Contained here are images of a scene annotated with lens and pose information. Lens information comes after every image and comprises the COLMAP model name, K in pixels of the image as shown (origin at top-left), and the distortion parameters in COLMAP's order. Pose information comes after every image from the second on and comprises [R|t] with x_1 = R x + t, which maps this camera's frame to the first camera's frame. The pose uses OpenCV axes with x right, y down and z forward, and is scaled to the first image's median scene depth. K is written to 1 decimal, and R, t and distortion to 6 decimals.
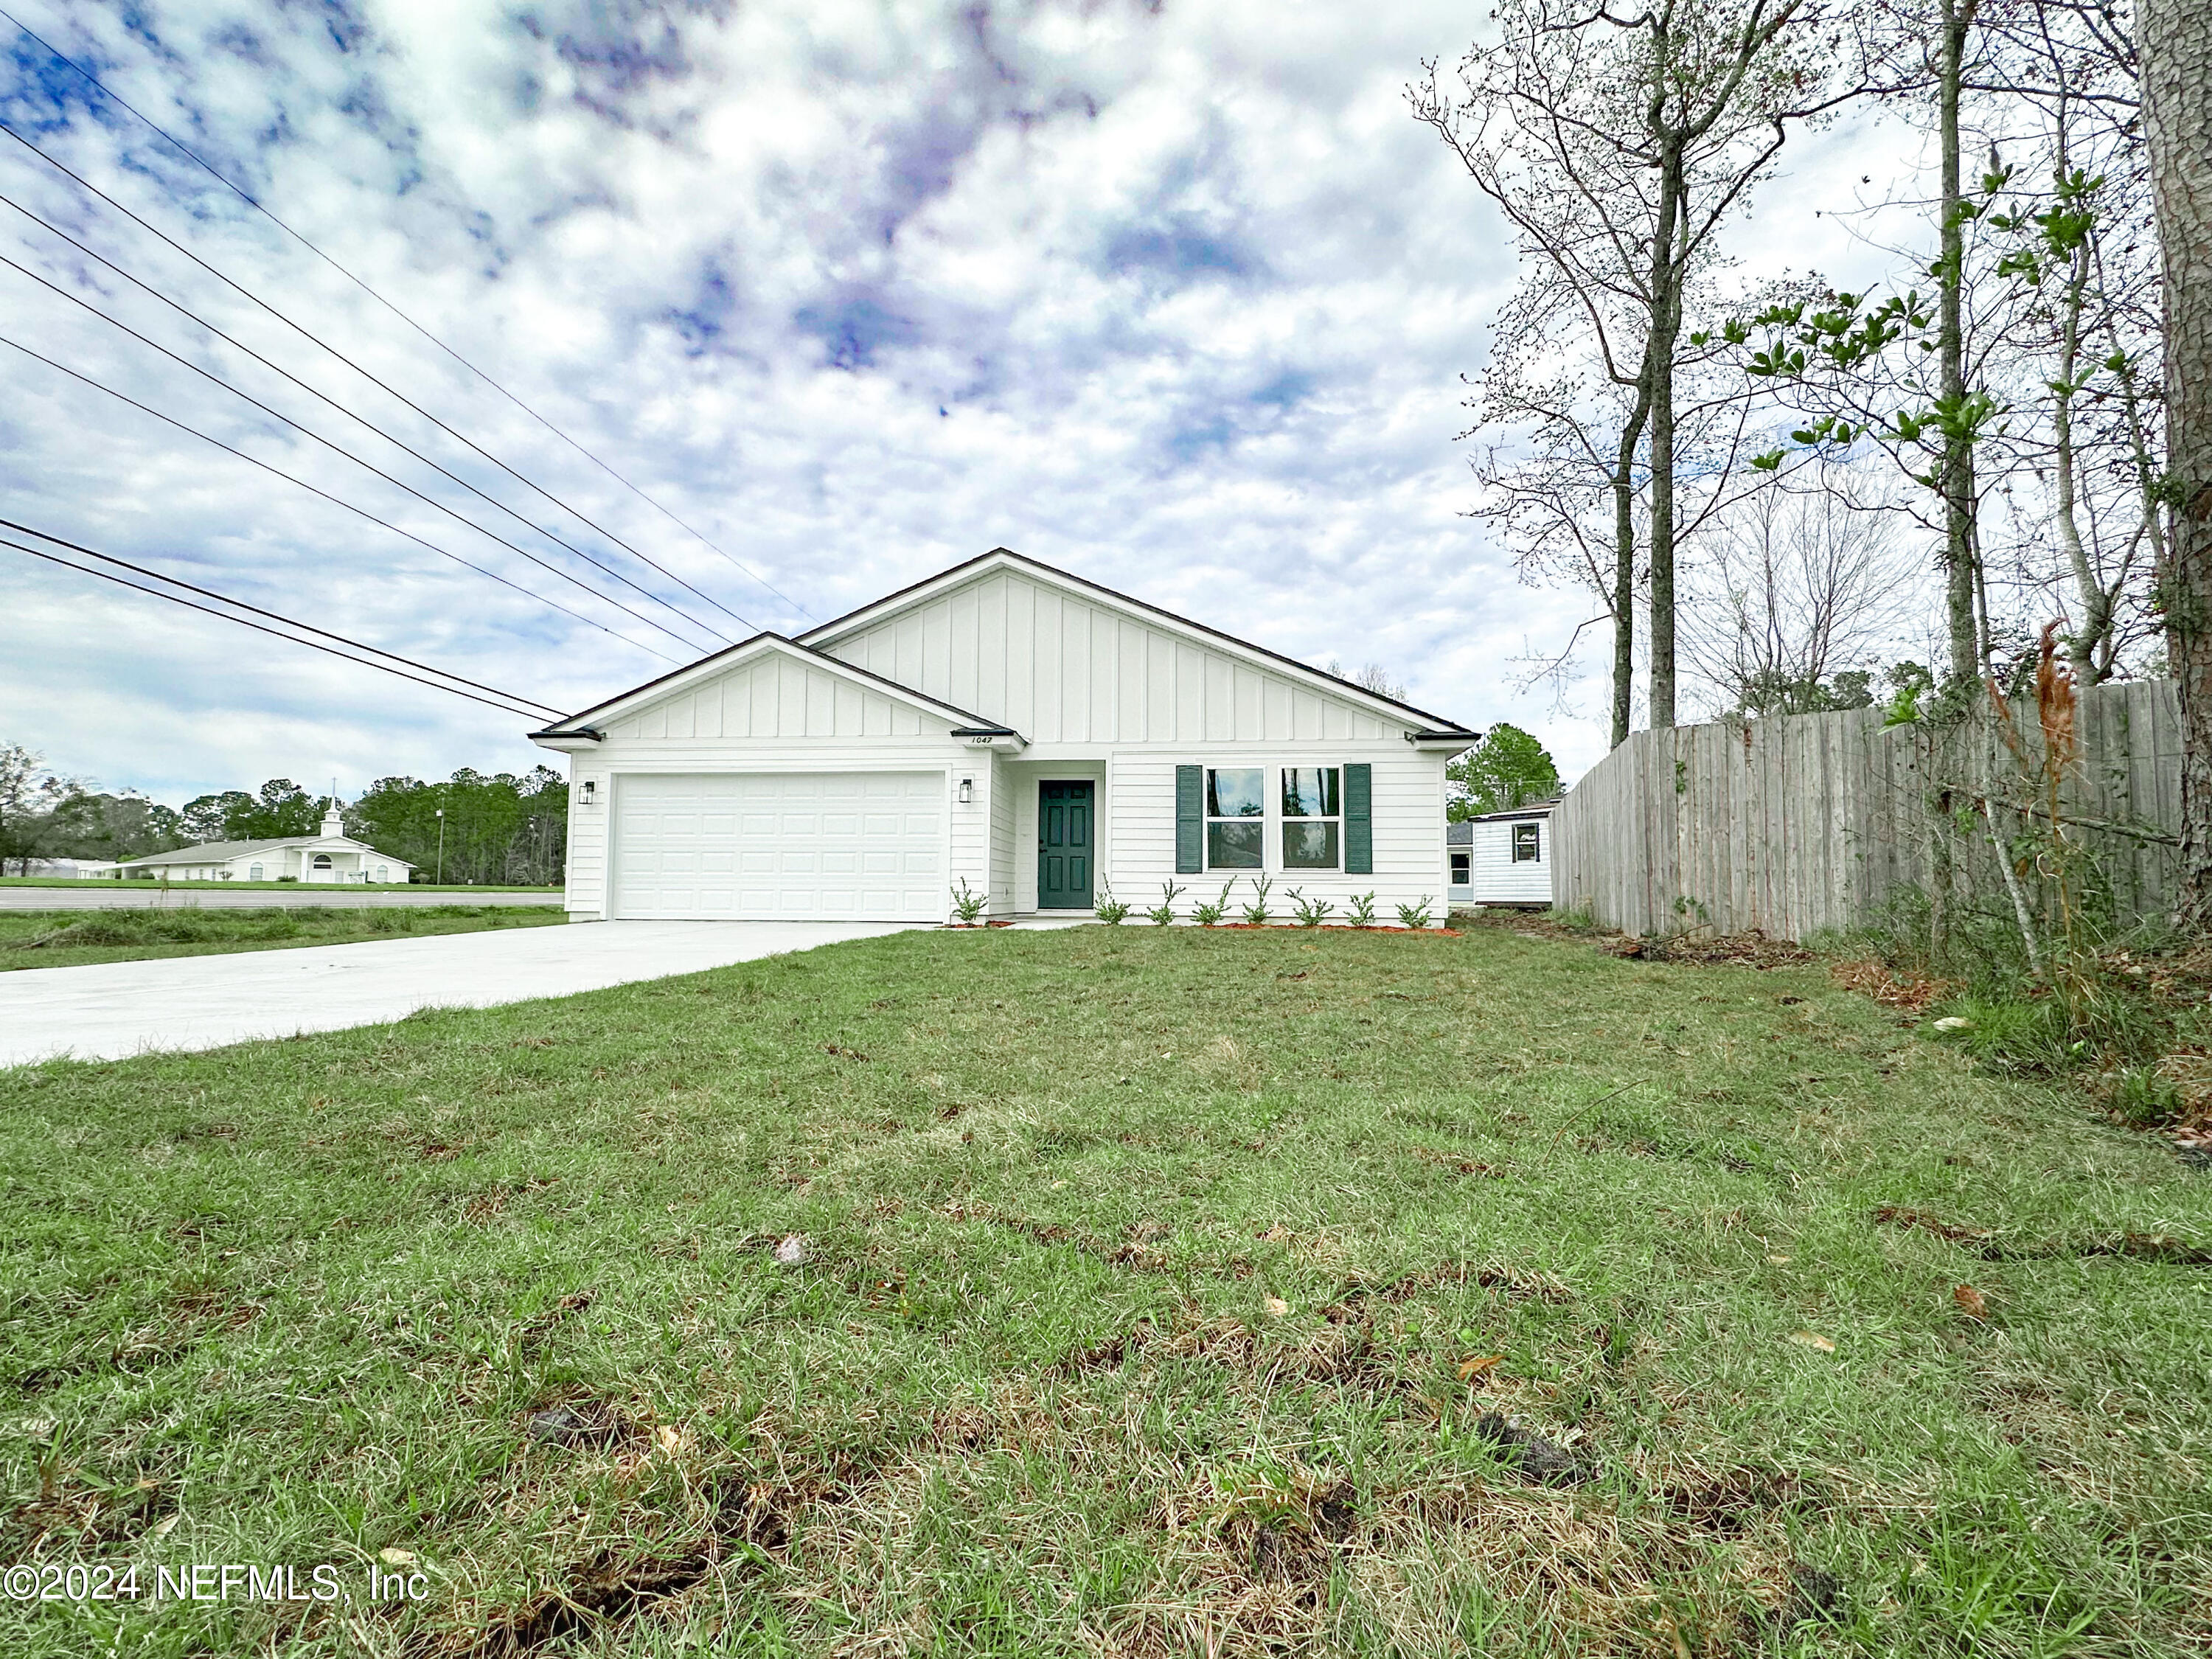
lens RADIAL K [[1046.1, 0, 1106.0], [0, 1046.1, 829.5], [0, 0, 1]] dist [-0.053529, -0.000042]
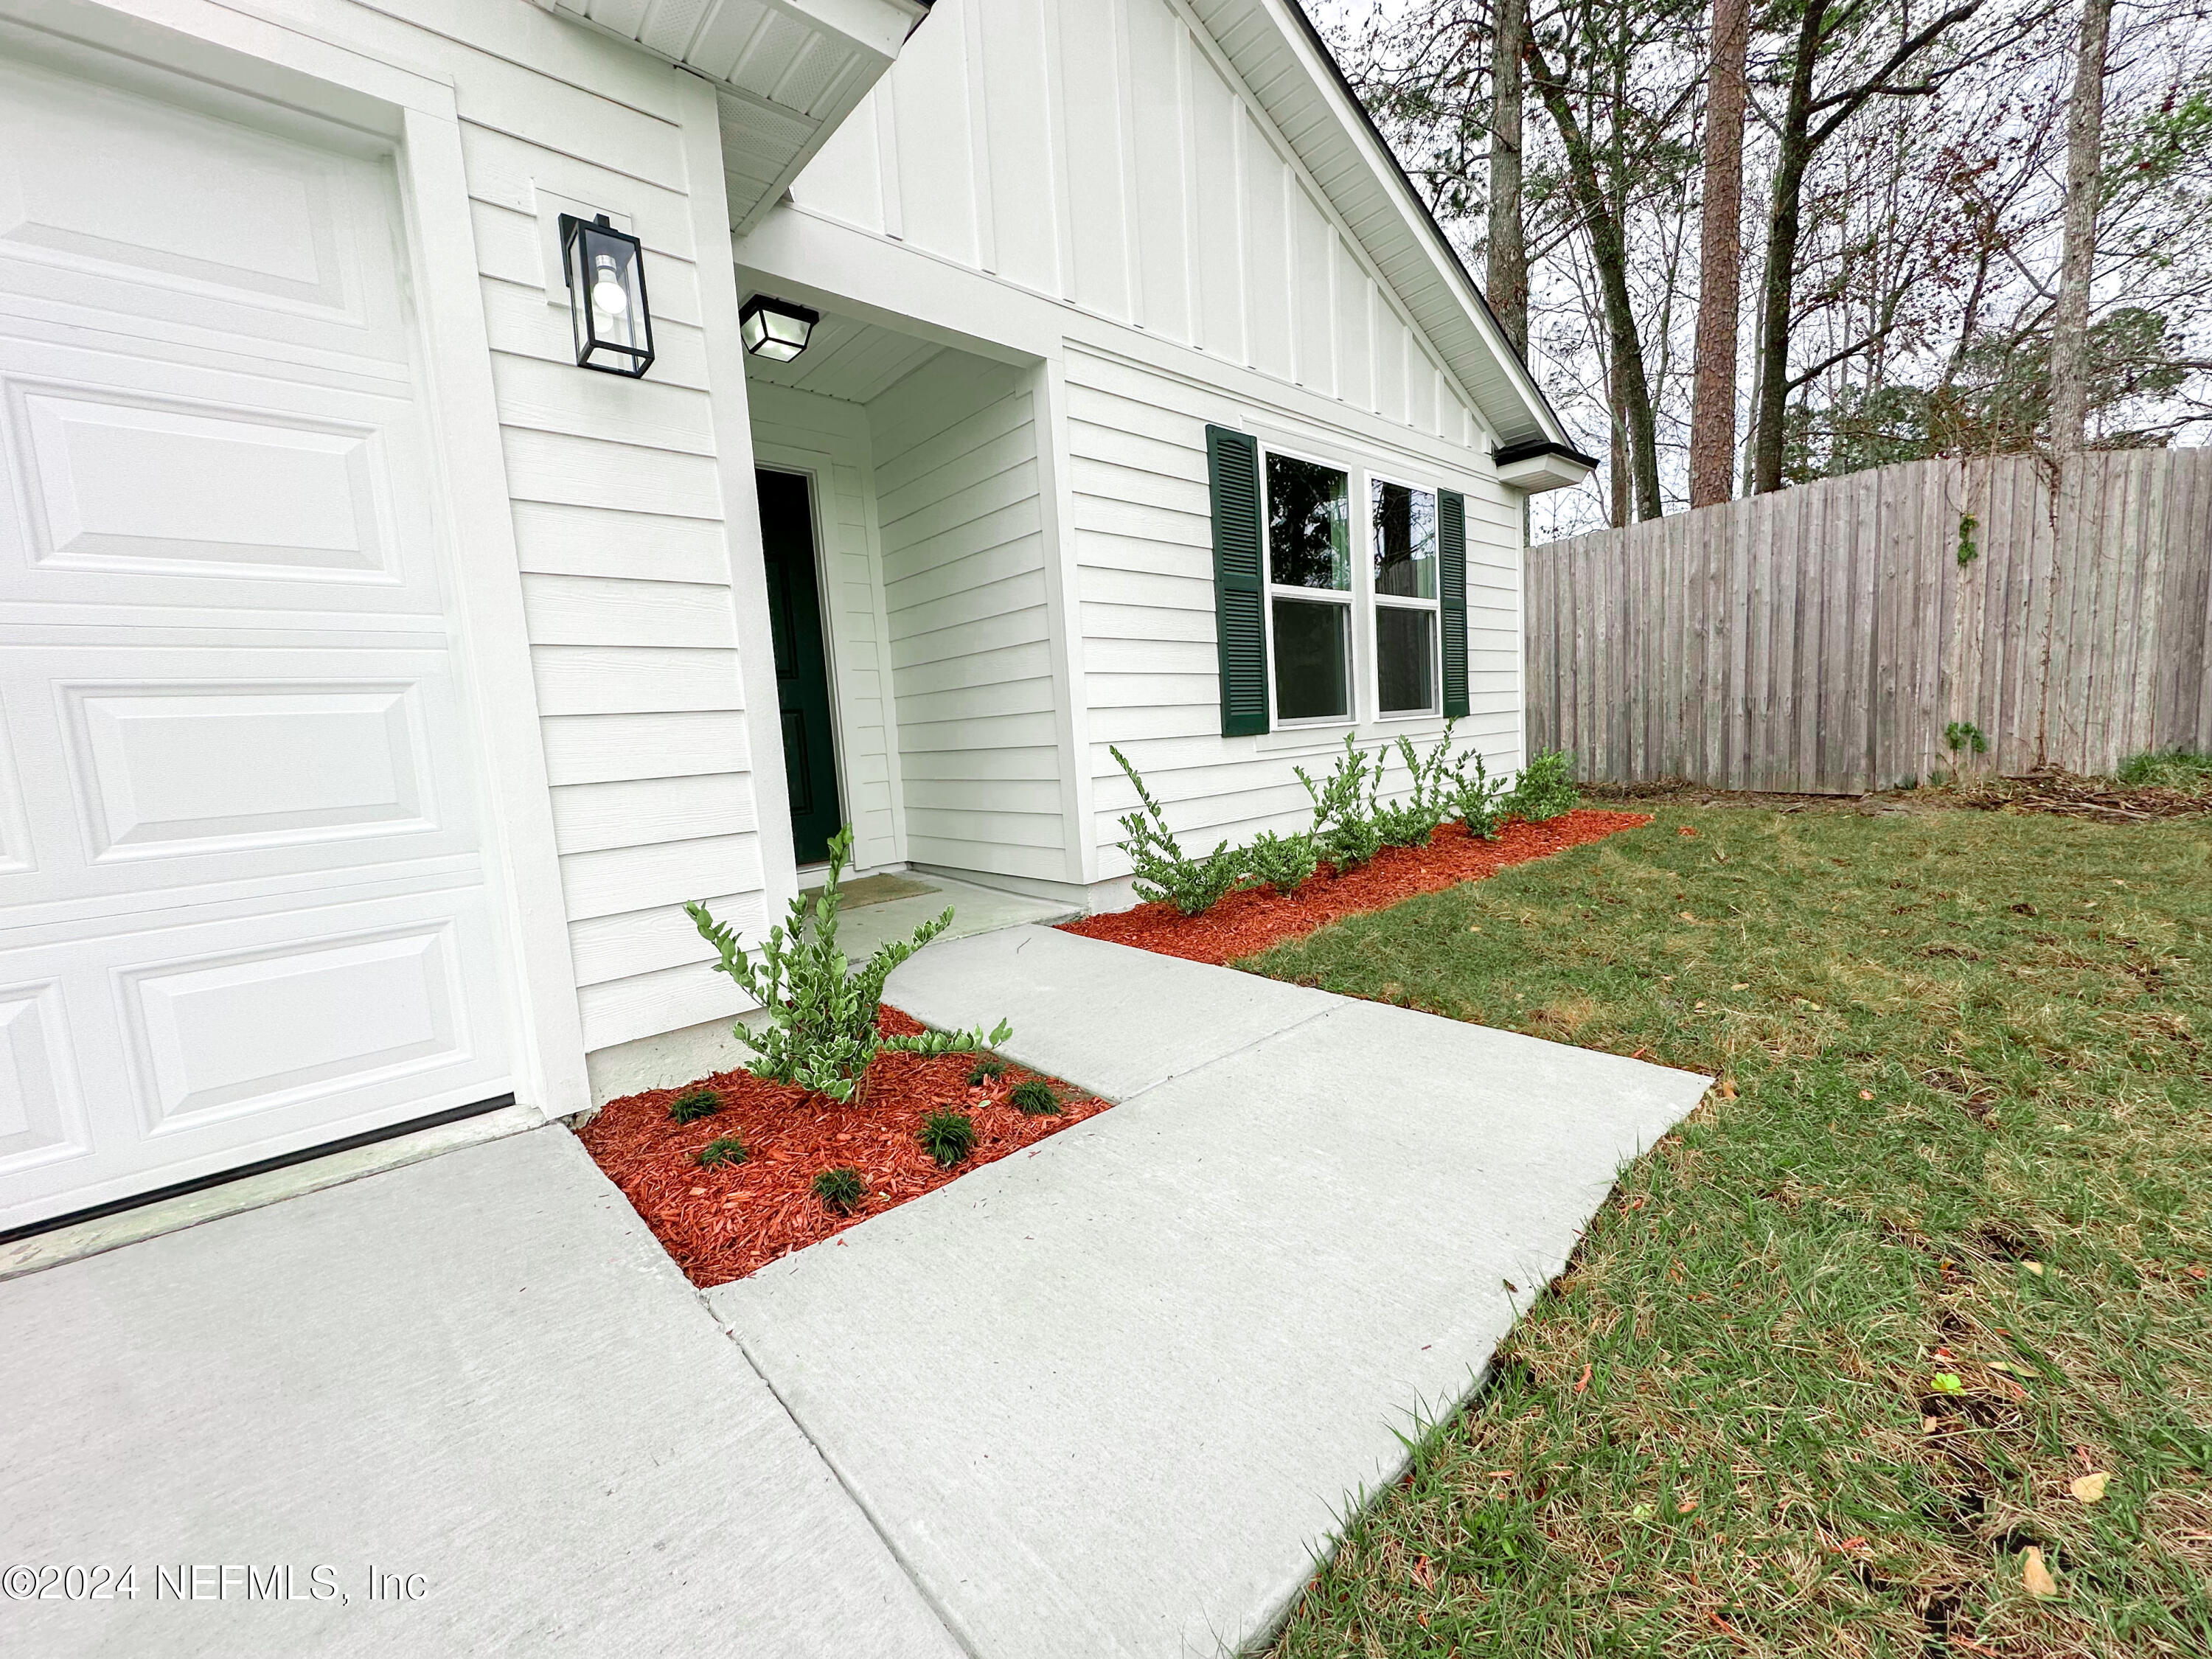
lens RADIAL K [[860.2, 0, 1111.7], [0, 860.2, 803.0], [0, 0, 1]] dist [0.001494, 0.000144]
pose [[0.668574, -0.123906, 0.733250, -0.182706], [0.014438, 0.987998, 0.153789, 0.018429], [-0.743505, -0.092233, 0.662339, 0.843179]]
